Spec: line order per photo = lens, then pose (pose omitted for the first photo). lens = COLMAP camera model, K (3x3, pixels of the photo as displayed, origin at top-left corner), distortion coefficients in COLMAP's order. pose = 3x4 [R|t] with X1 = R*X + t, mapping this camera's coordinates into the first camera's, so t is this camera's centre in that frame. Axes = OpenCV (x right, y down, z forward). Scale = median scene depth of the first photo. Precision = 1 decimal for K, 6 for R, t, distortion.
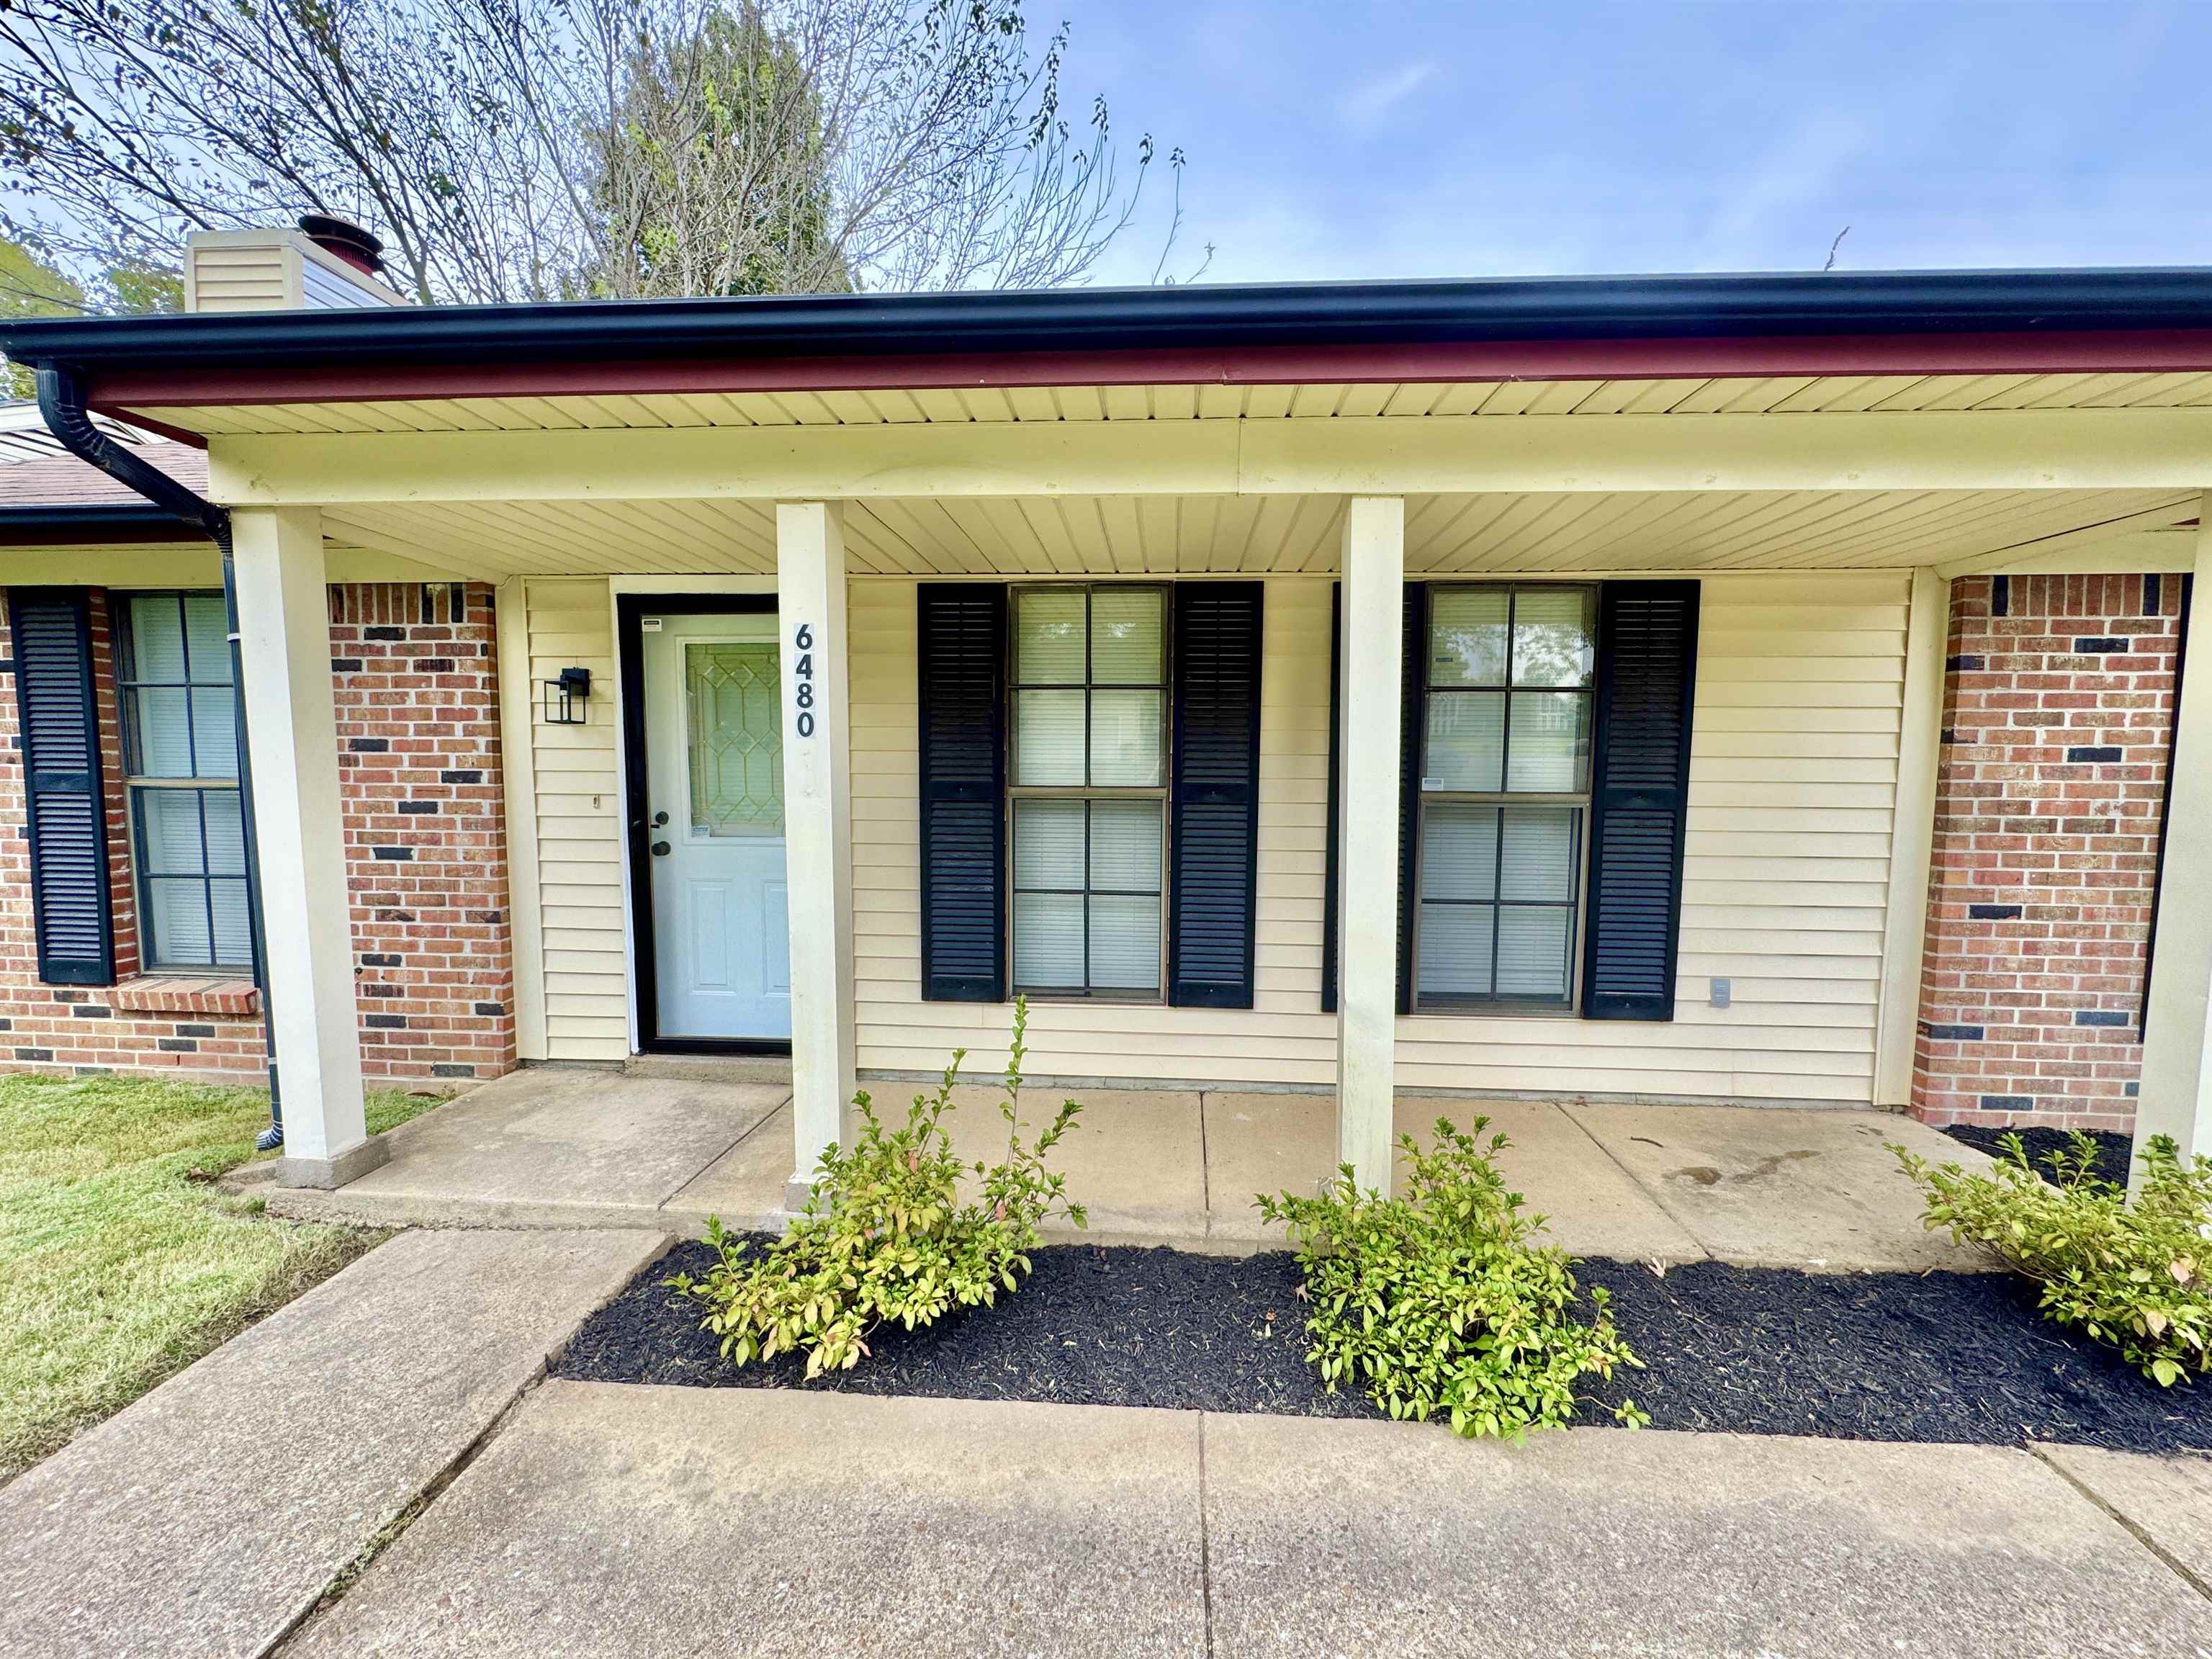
lens RADIAL K [[880.0, 0, 1116.9], [0, 880.0, 835.2], [0, 0, 1]] dist [-0.006247, 0.001028]
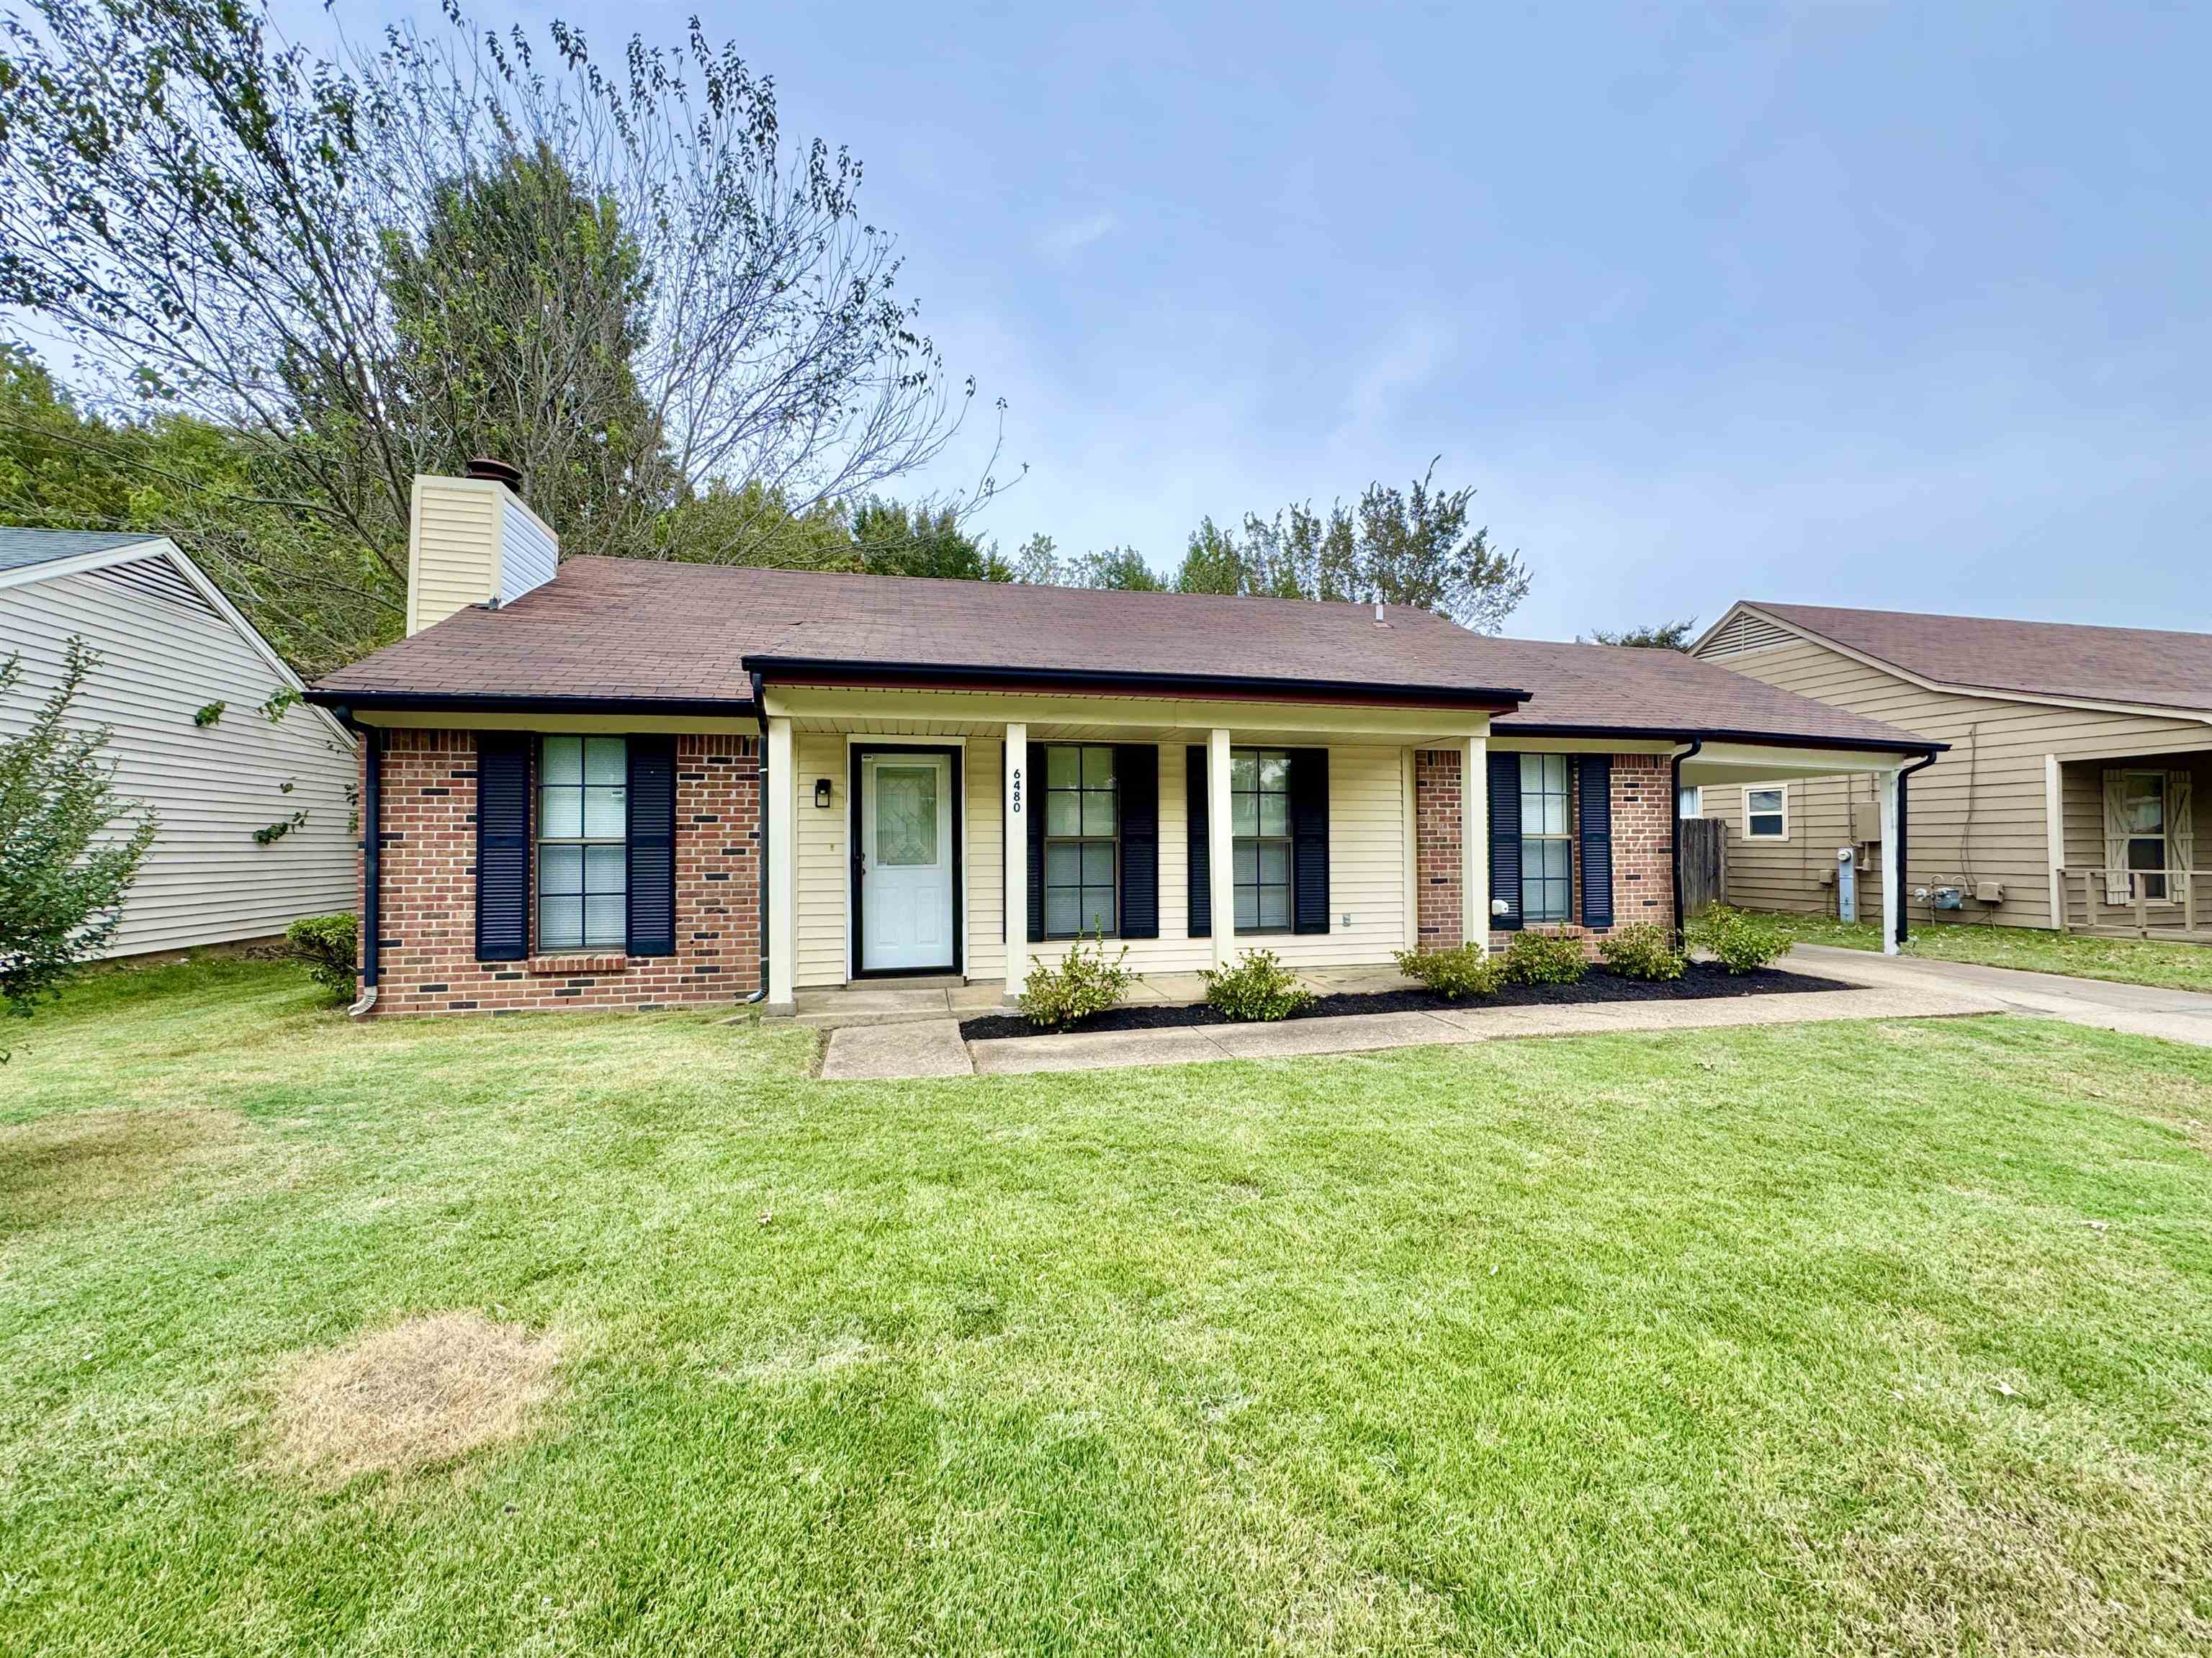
lens RADIAL K [[879.9, 0, 1104.9], [0, 879.9, 837.1], [0, 0, 1]] dist [-0.006247, 0.001028]
pose [[0.958146, -0.010541, 0.286086, -0.571336], [0.035711, 0.995917, -0.082908, 0.121229], [-0.284044, 0.089654, 0.954610, -1.025385]]
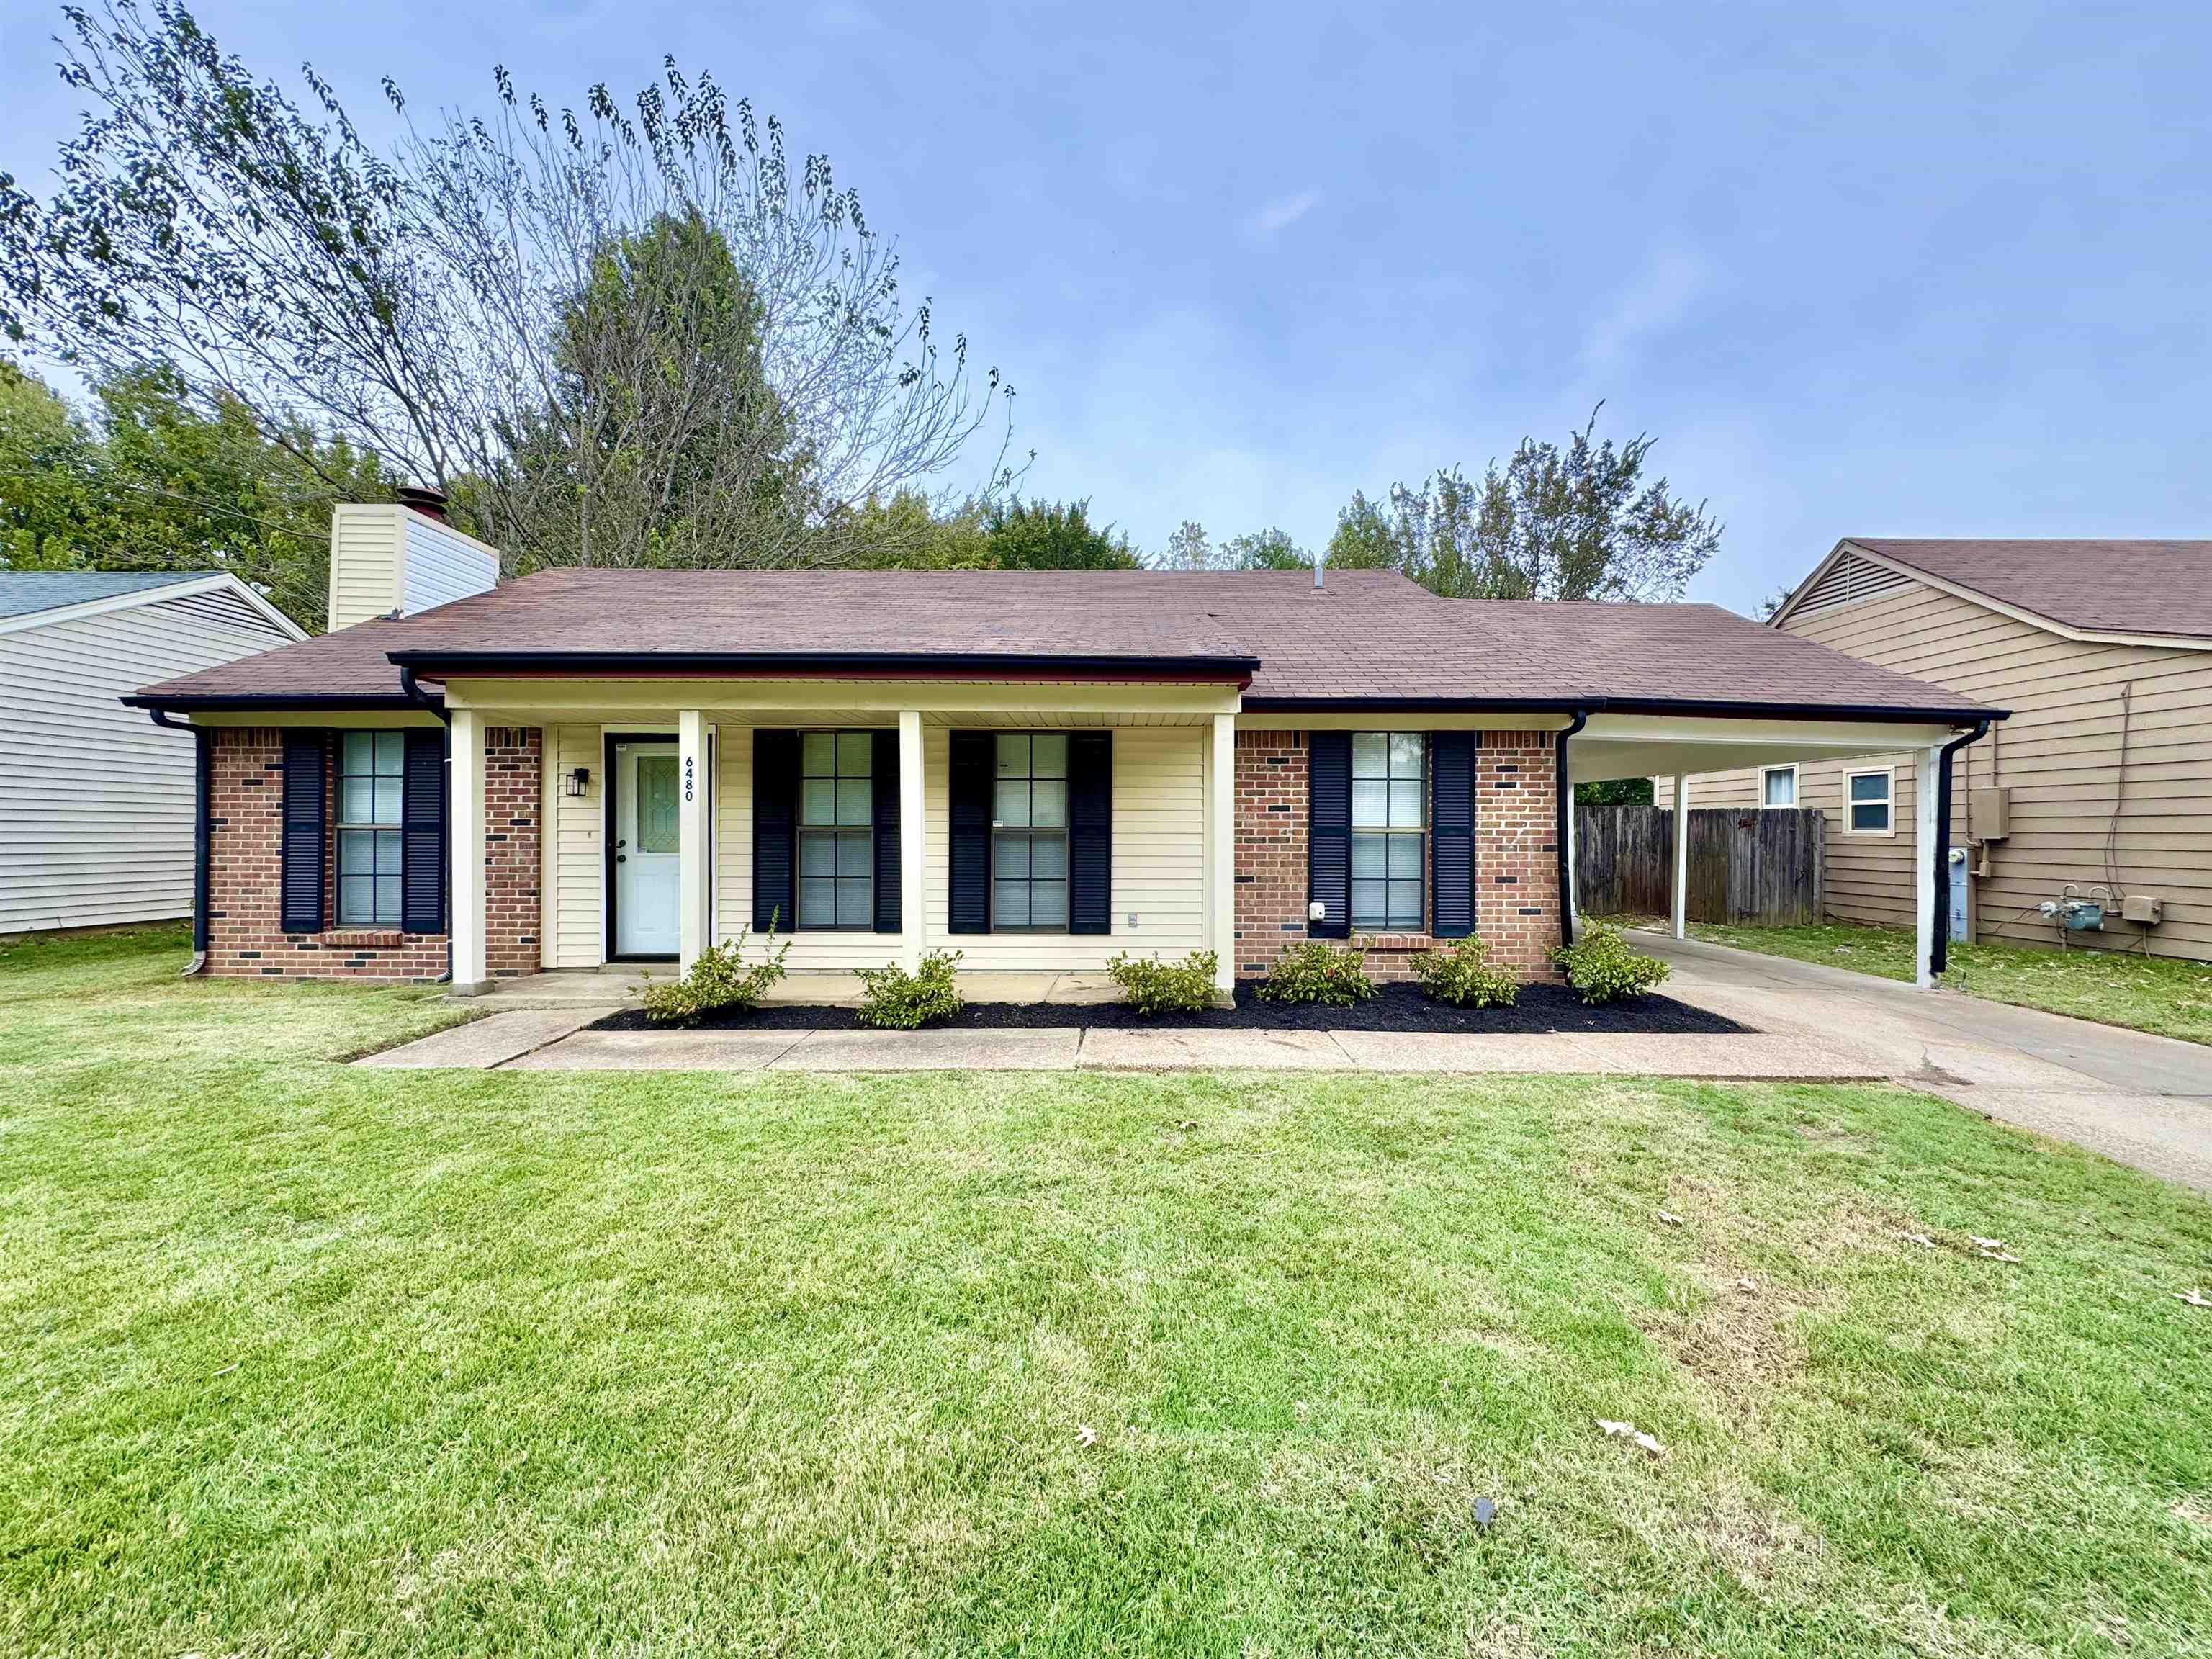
lens RADIAL K [[880.0, 0, 1117.6], [0, 880.0, 832.7], [0, 0, 1]] dist [-0.006247, 0.001028]
pose [[0.997964, -0.004010, 0.063653, 0.481766], [0.009298, 0.996506, -0.083006, 0.134951], [-0.063098, 0.083428, 0.994514, -1.067339]]
